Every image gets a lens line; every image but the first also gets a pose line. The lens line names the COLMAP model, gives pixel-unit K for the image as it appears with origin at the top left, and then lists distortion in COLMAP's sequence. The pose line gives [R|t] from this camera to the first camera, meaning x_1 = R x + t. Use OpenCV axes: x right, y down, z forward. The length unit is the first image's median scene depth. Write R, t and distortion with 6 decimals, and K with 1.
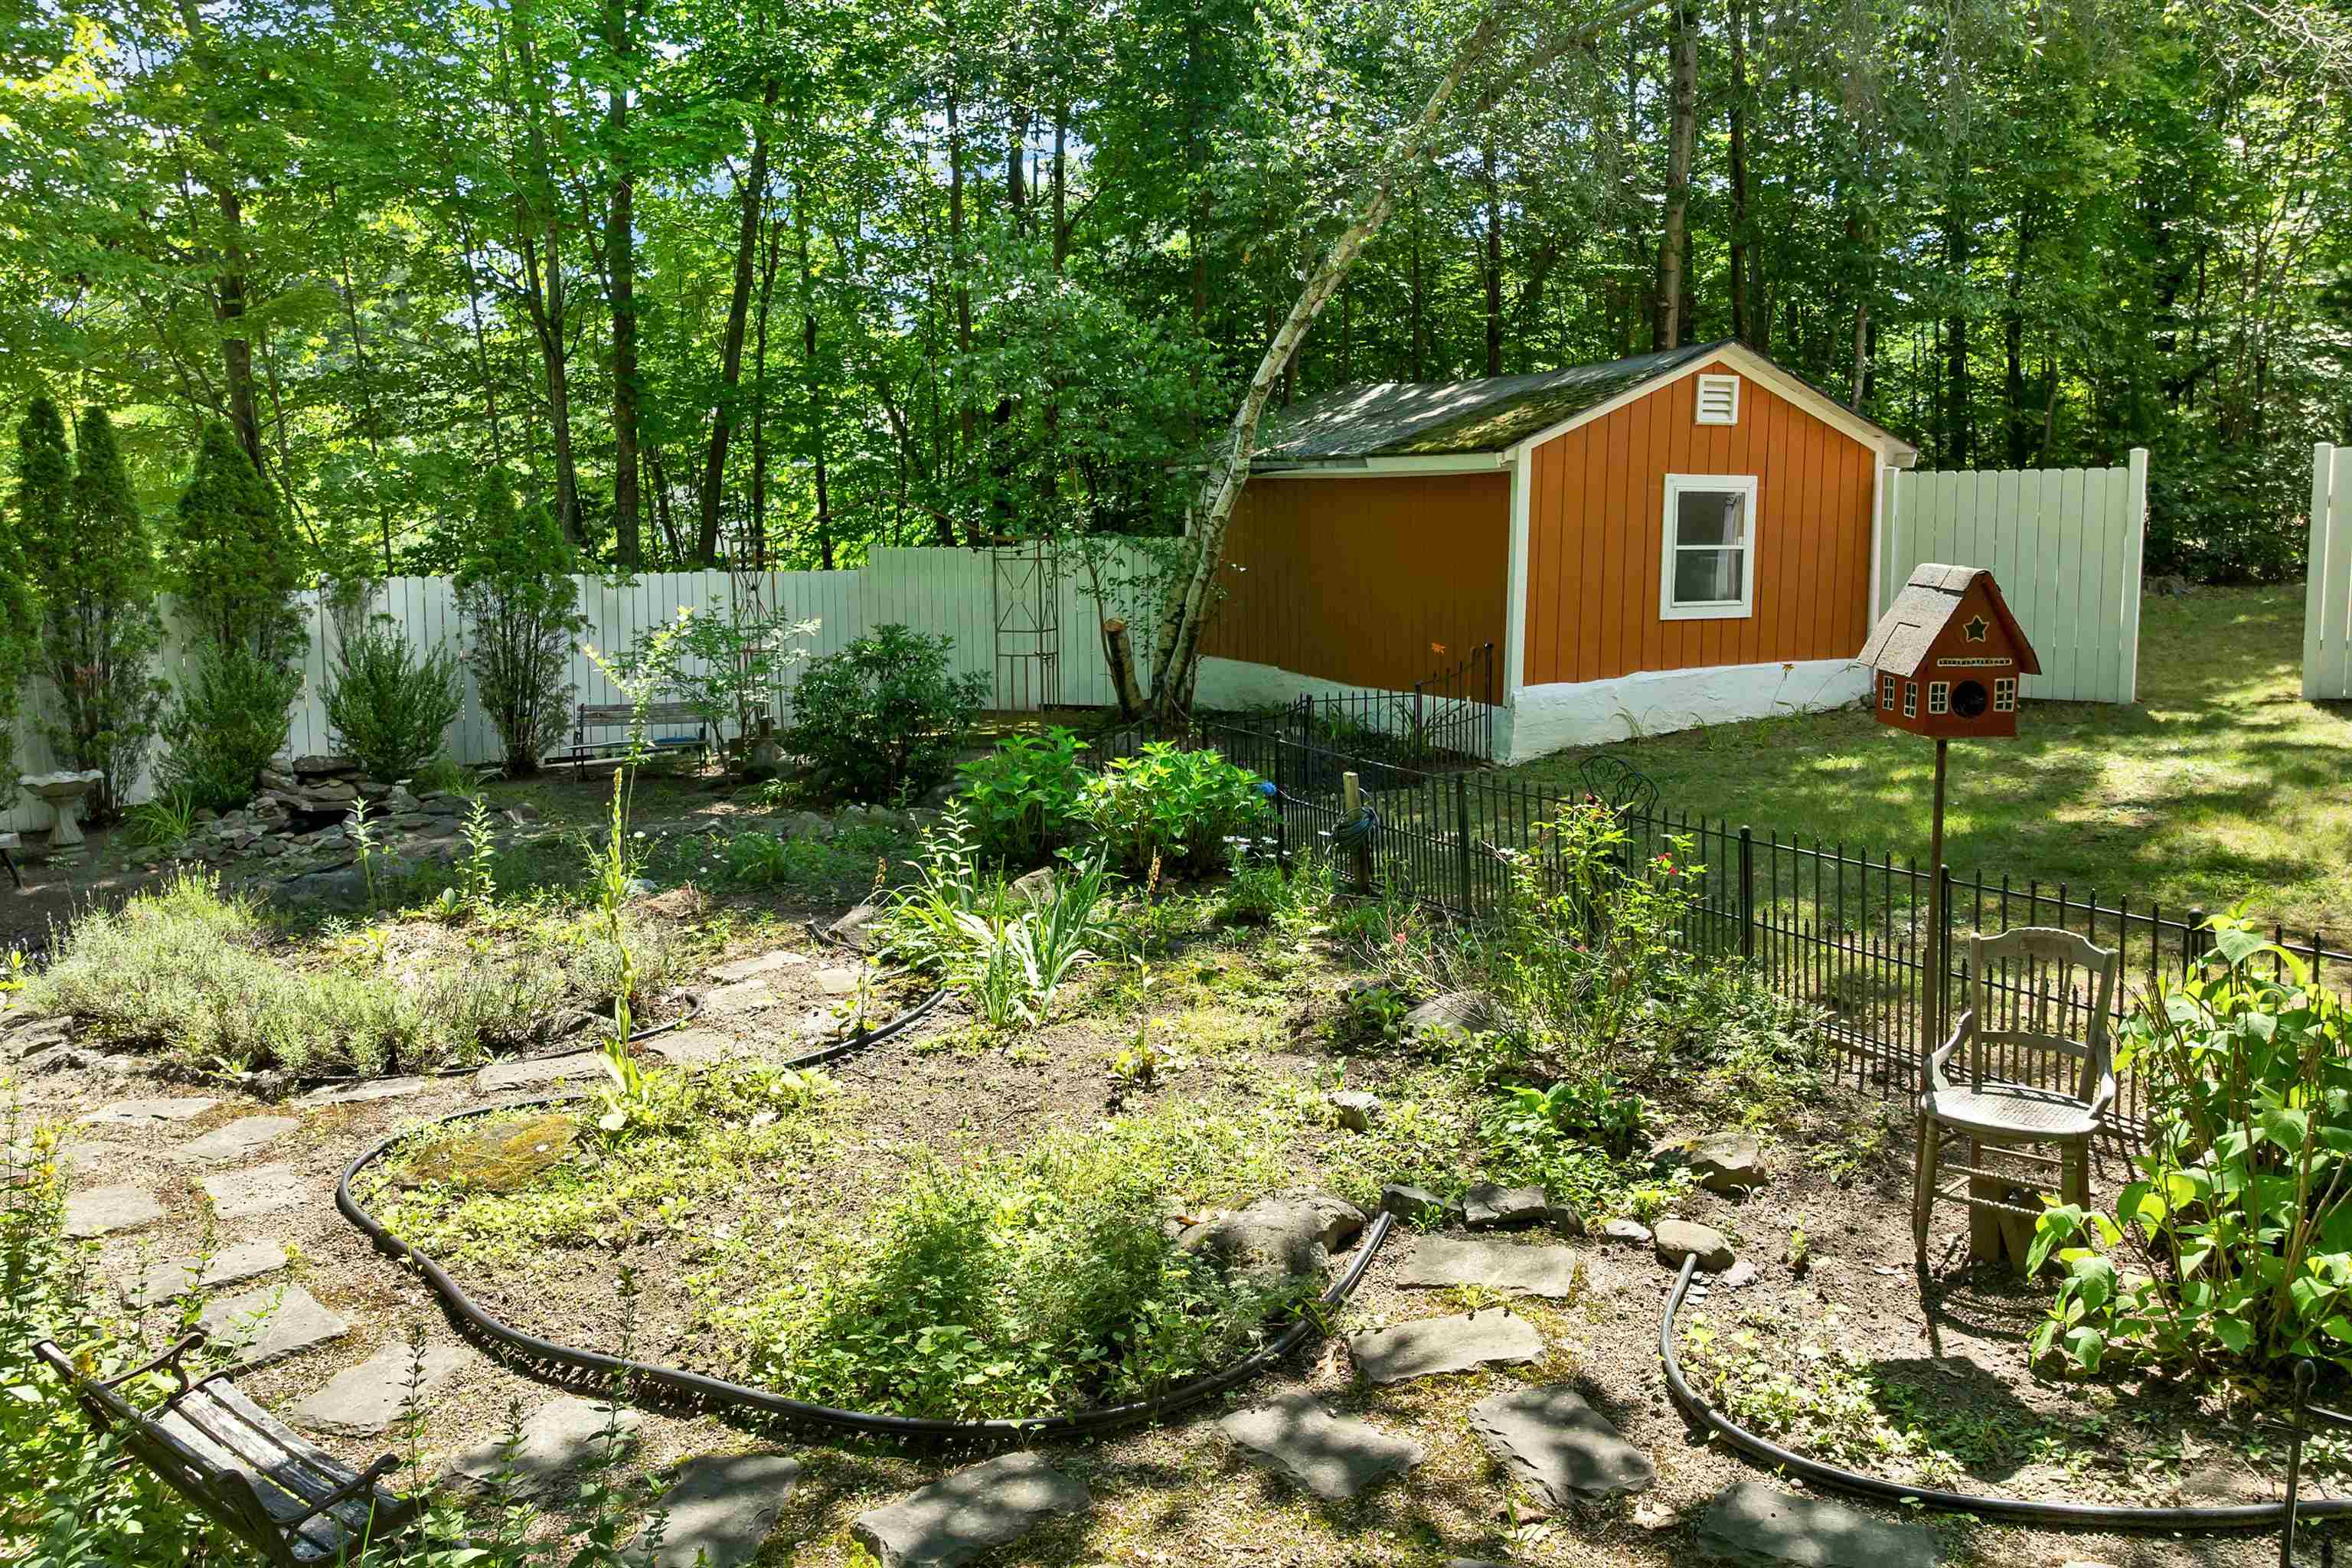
lens RADIAL K [[1682.6, 0, 1179.6], [0, 1682.6, 737.7], [0, 0, 1]] dist [-0.045581, 0.005724]
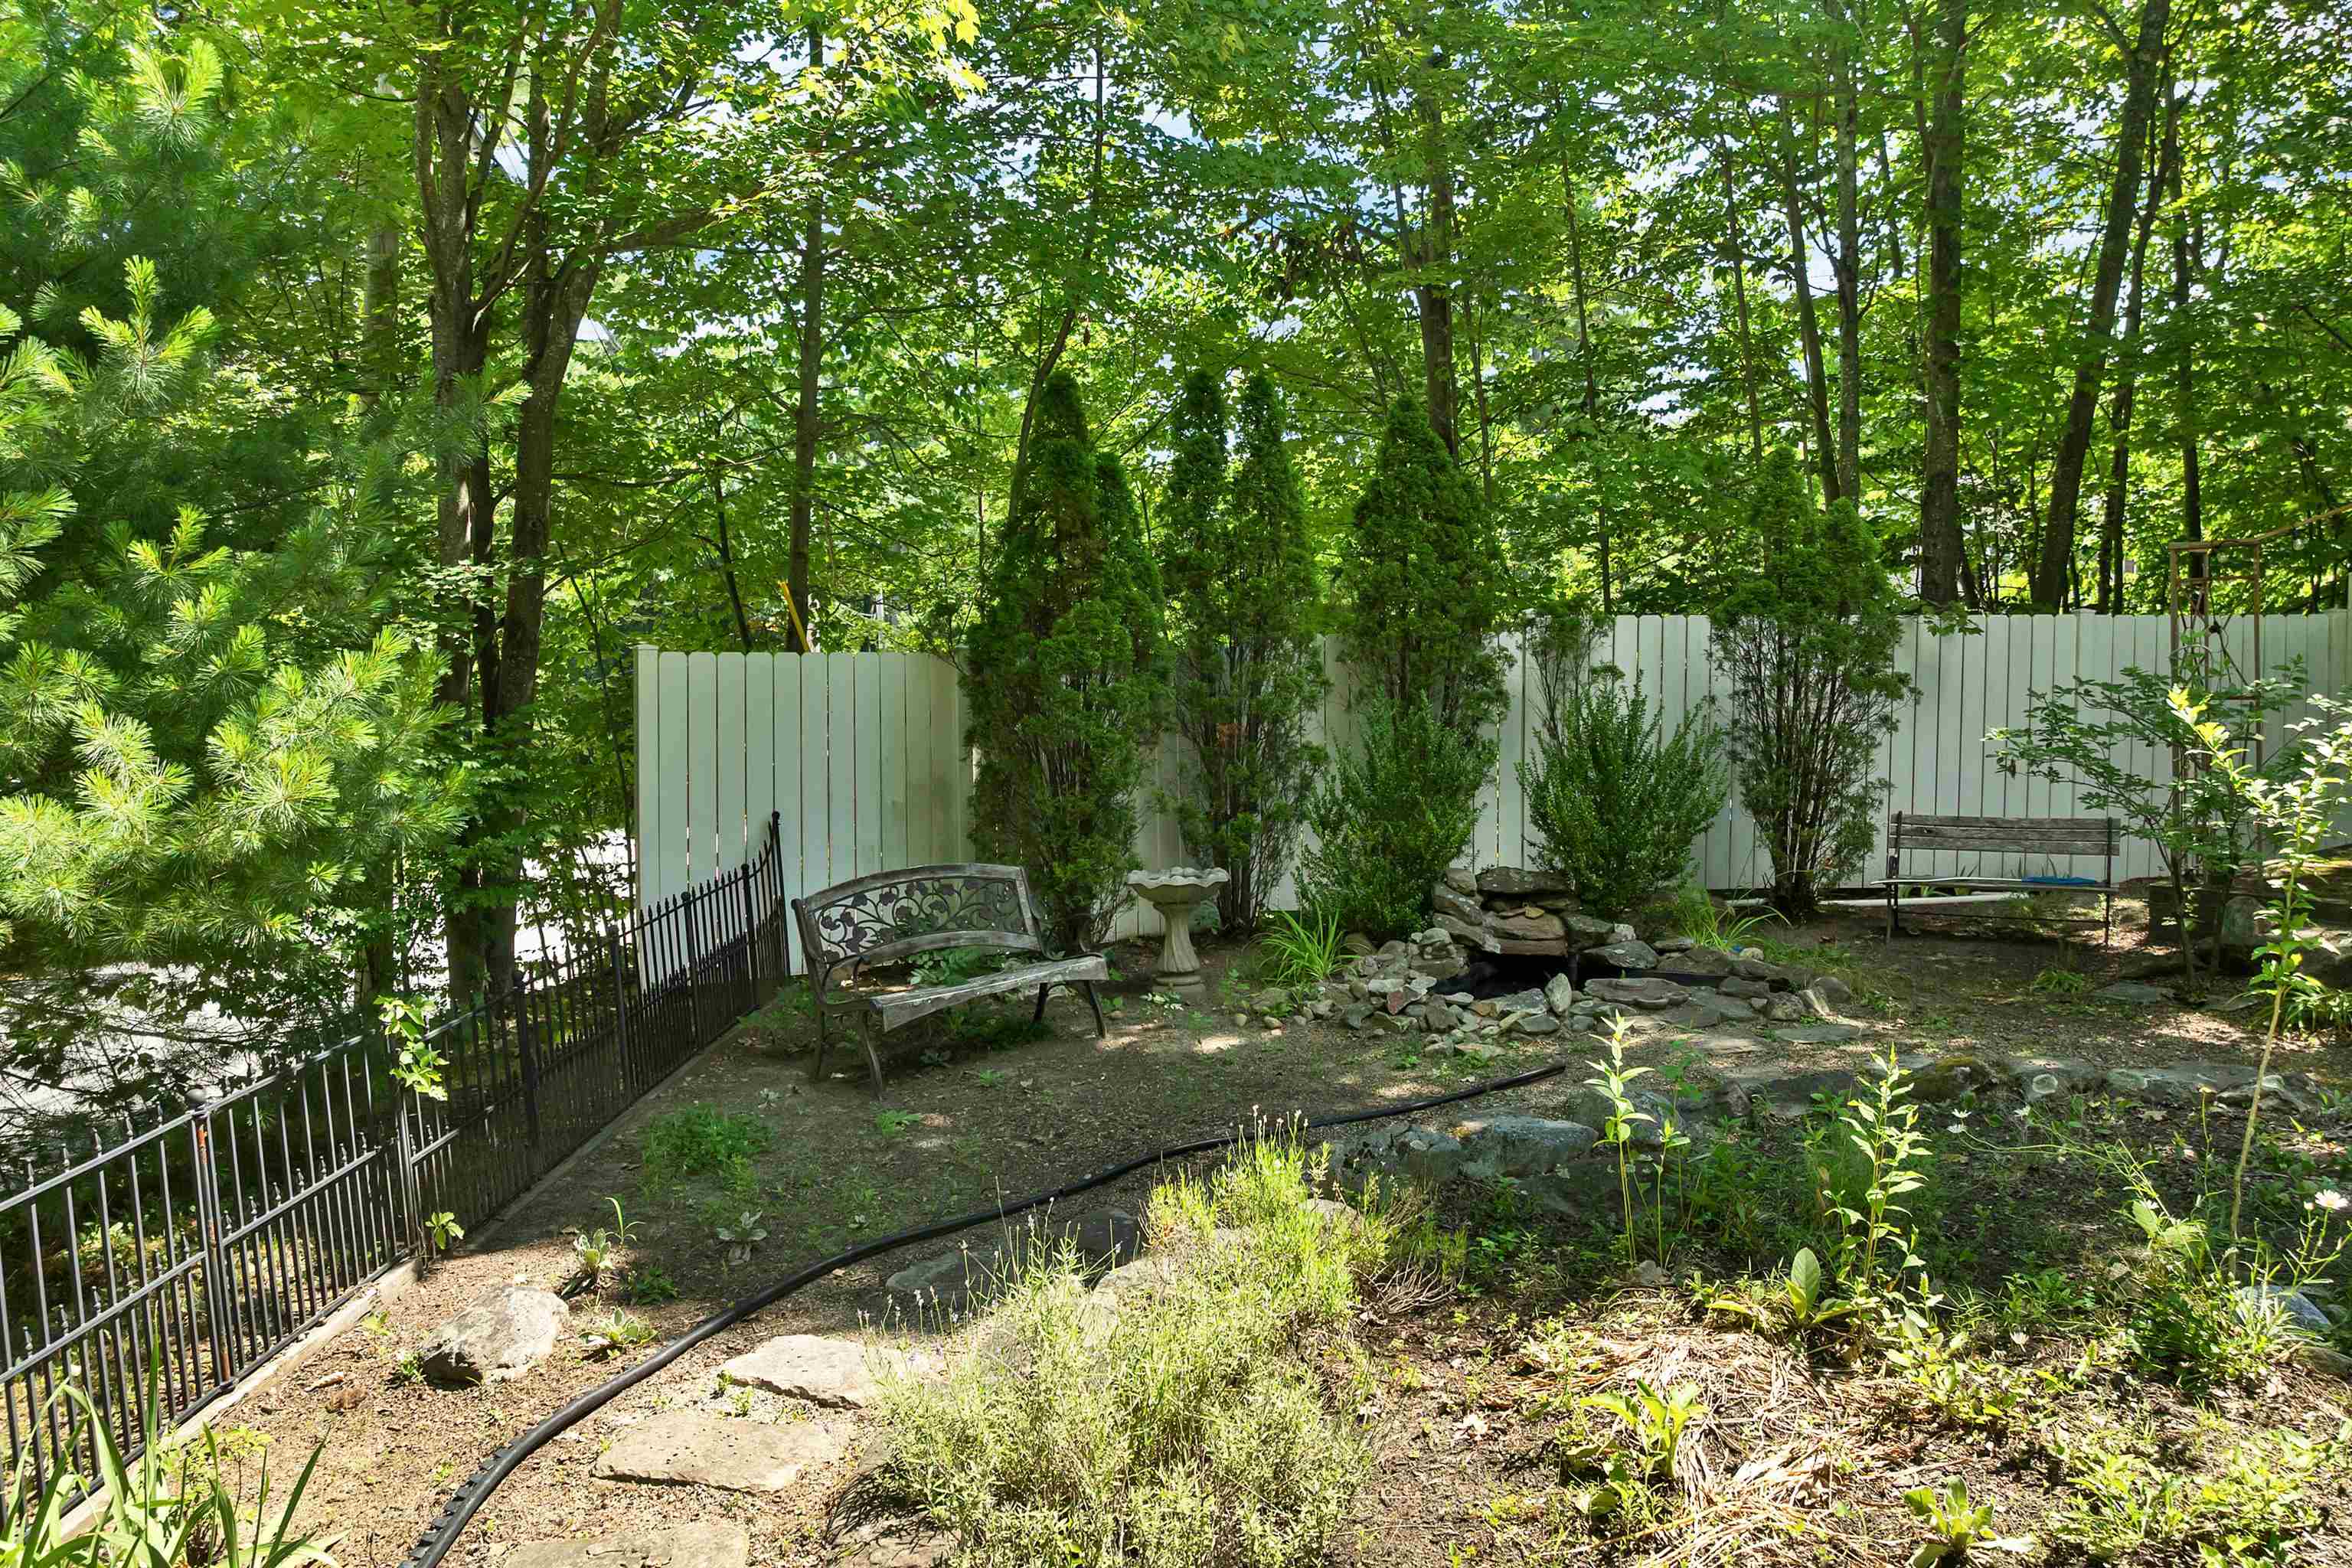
lens RADIAL K [[1682.6, 0, 1179.6], [0, 1682.6, 737.7], [0, 0, 1]] dist [-0.045581, 0.005724]
pose [[0.787887, 0.031957, -0.614990, -0.209037], [-0.066610, 0.997216, -0.033518, -0.010136], [0.612207, 0.067373, 0.787822, 0.381127]]
